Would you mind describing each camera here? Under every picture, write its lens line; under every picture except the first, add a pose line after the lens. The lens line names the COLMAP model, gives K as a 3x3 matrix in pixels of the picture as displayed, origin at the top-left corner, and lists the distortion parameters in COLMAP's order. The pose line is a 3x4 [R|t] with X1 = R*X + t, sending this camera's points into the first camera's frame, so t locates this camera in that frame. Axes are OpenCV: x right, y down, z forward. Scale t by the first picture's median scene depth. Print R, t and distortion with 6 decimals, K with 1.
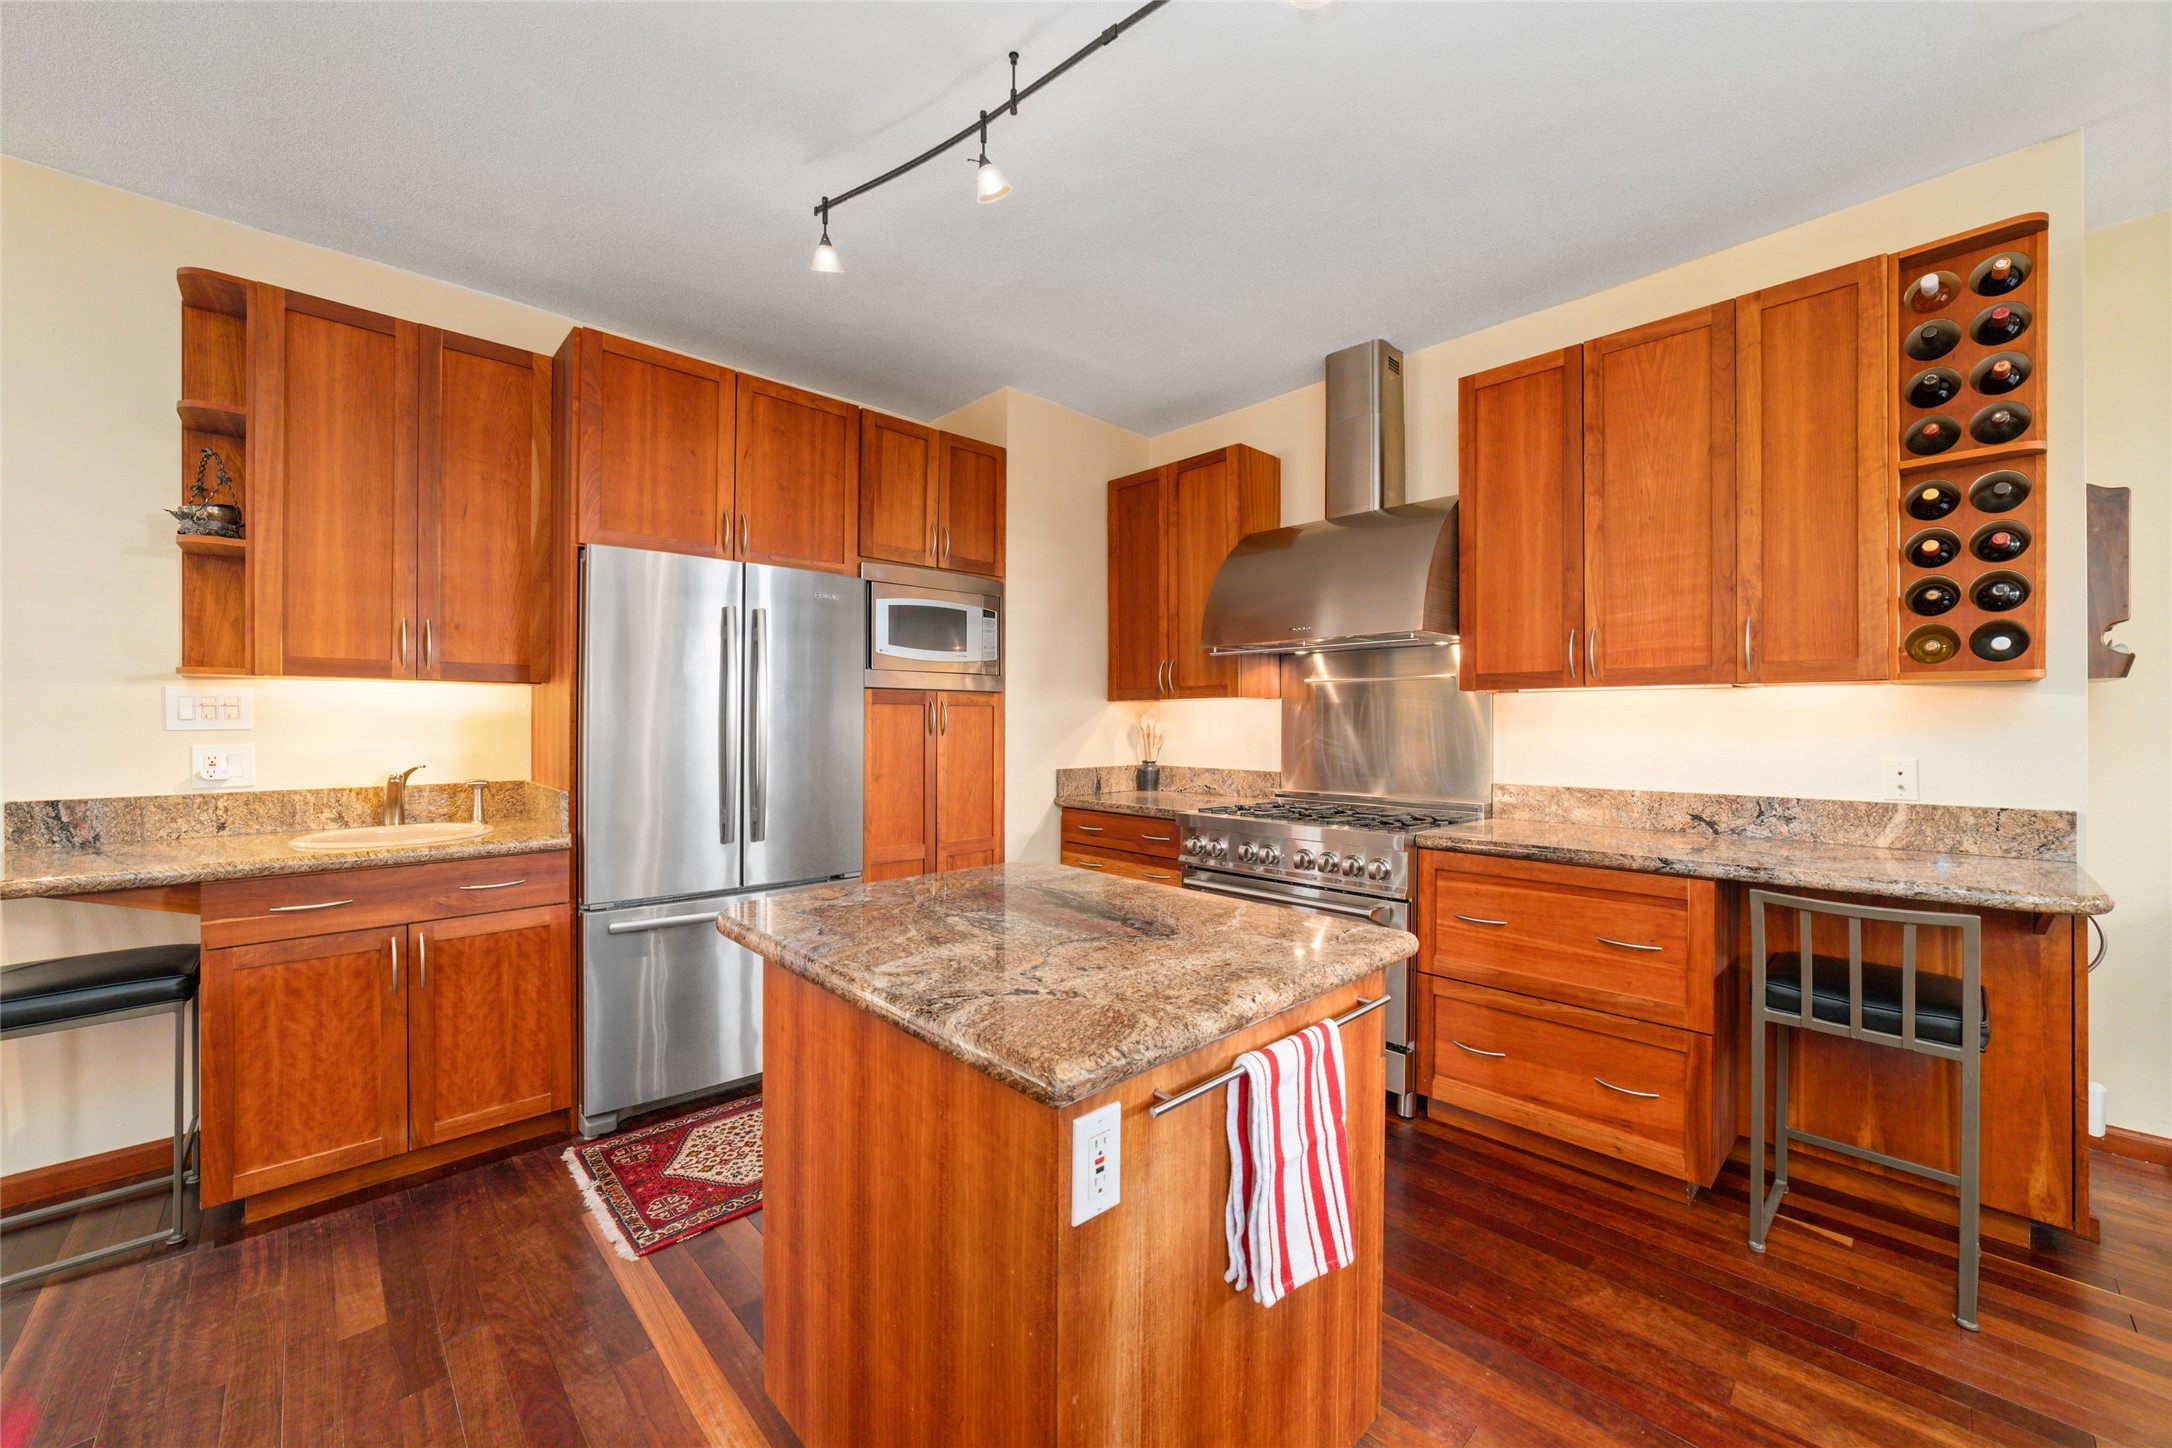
lens RADIAL K [[831.3, 0, 1084.1], [0, 831.3, 726.7], [0, 0, 1]] dist [-0.017144, 0.002632]
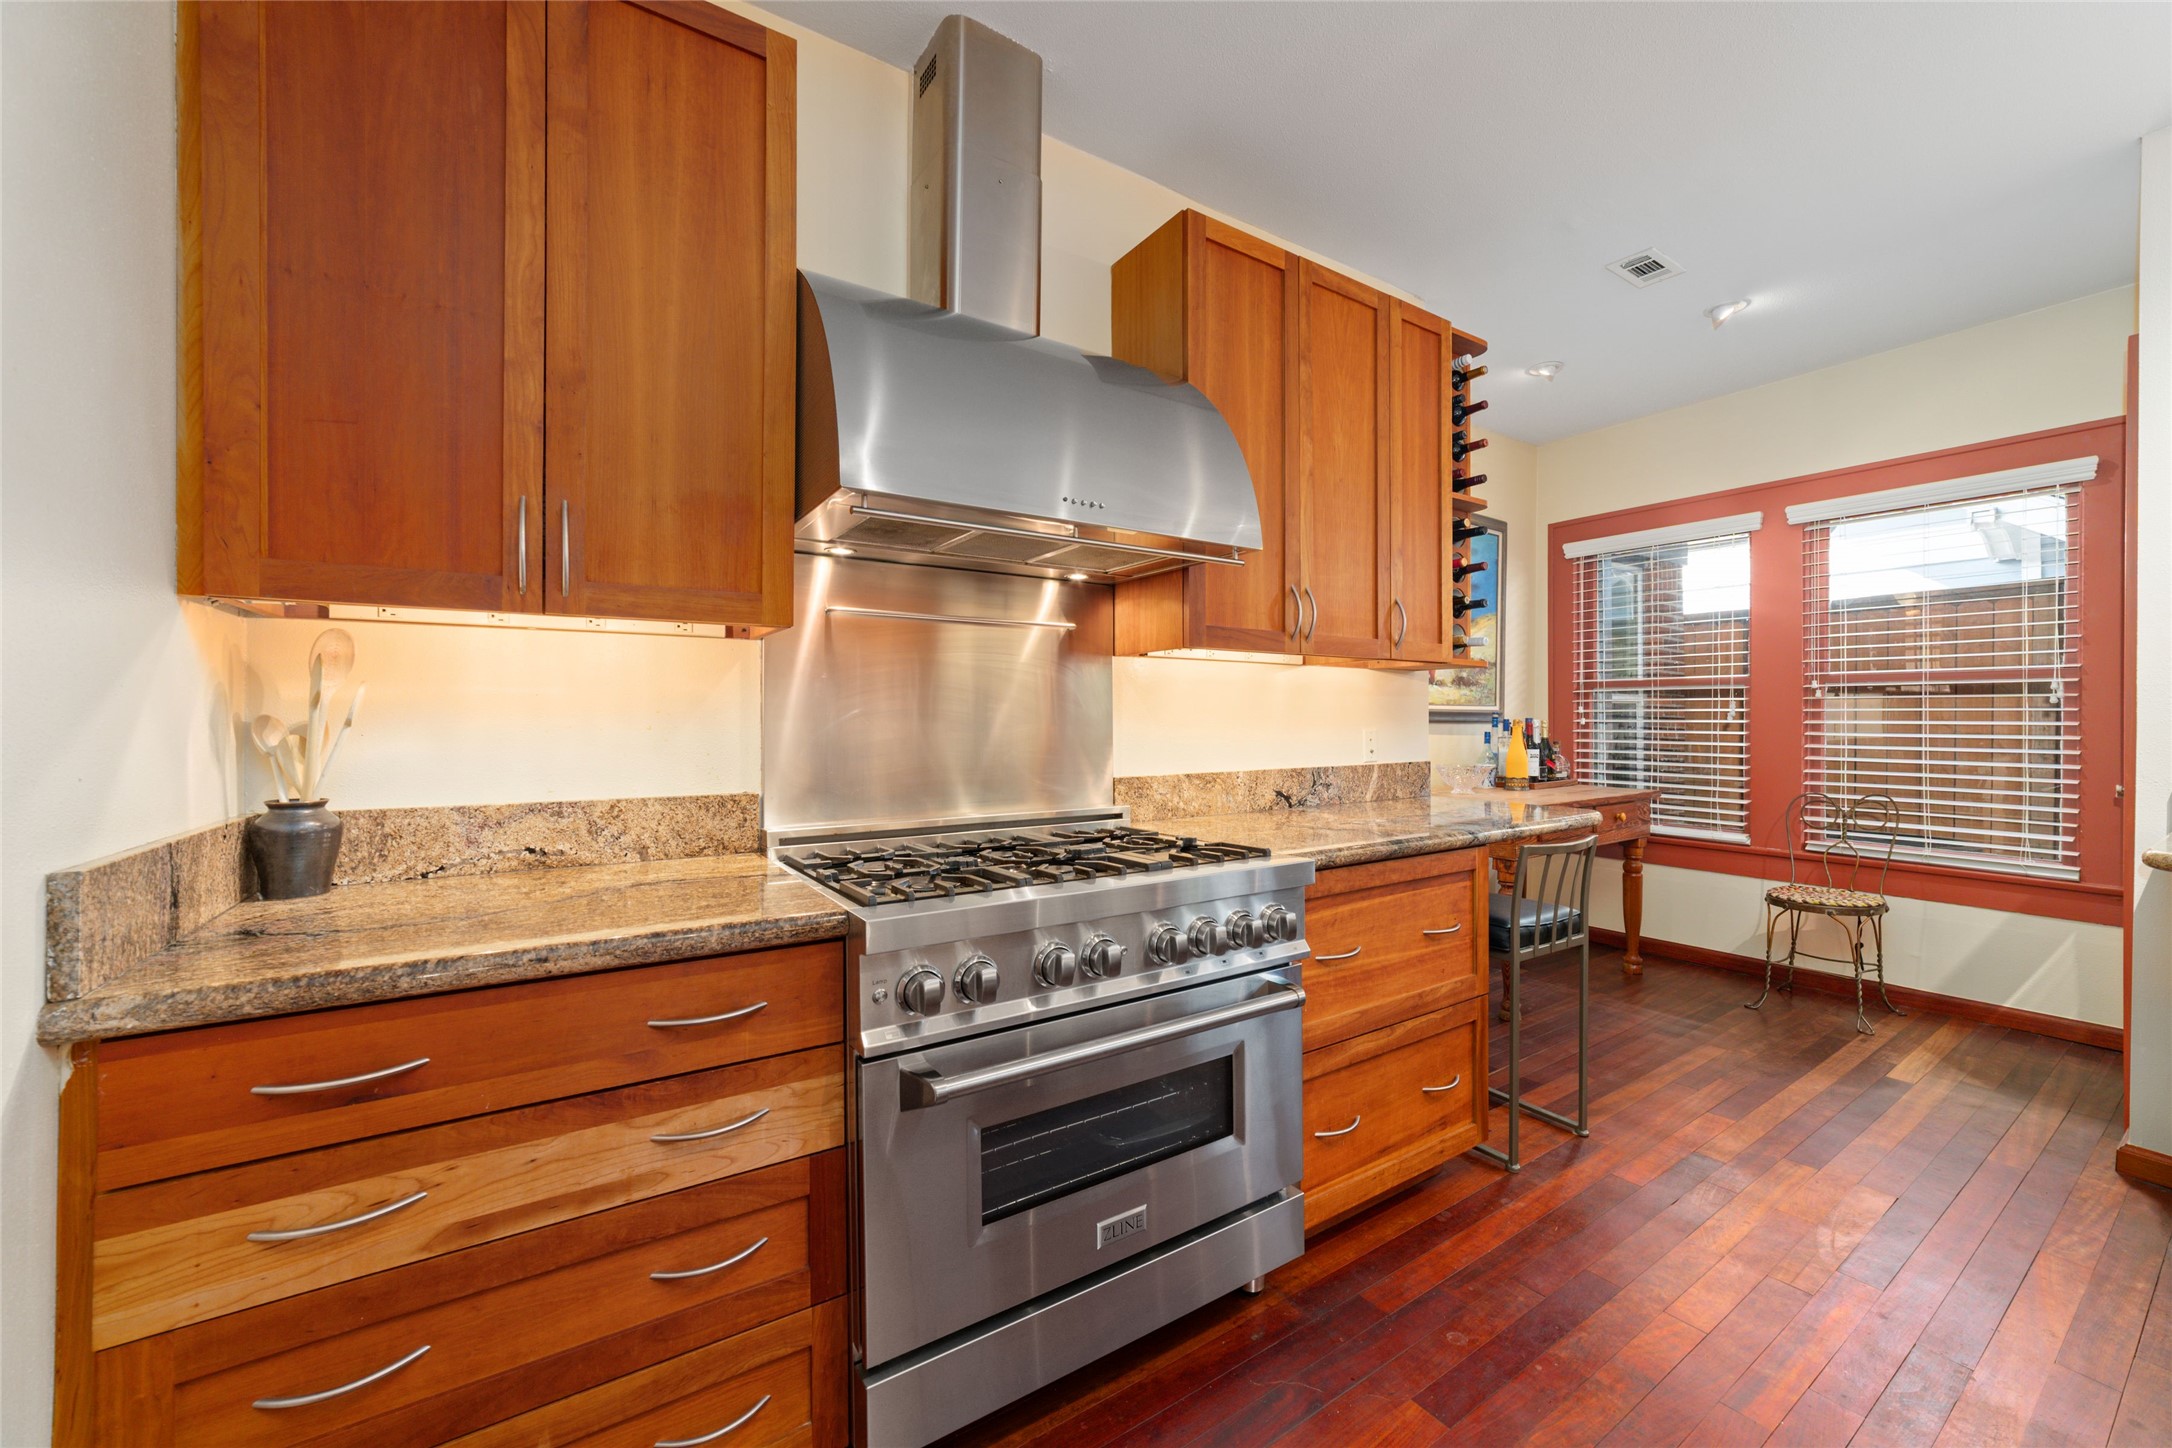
lens RADIAL K [[831.3, 0, 1077.2], [0, 831.3, 725.5], [0, 0, 1]] dist [-0.017144, 0.002632]
pose [[0.183168, -0.001894, 0.983080, -0.271472], [0.012448, 0.999922, -0.000393, 0.024378], [-0.983003, 0.012310, 0.183177, 0.997076]]
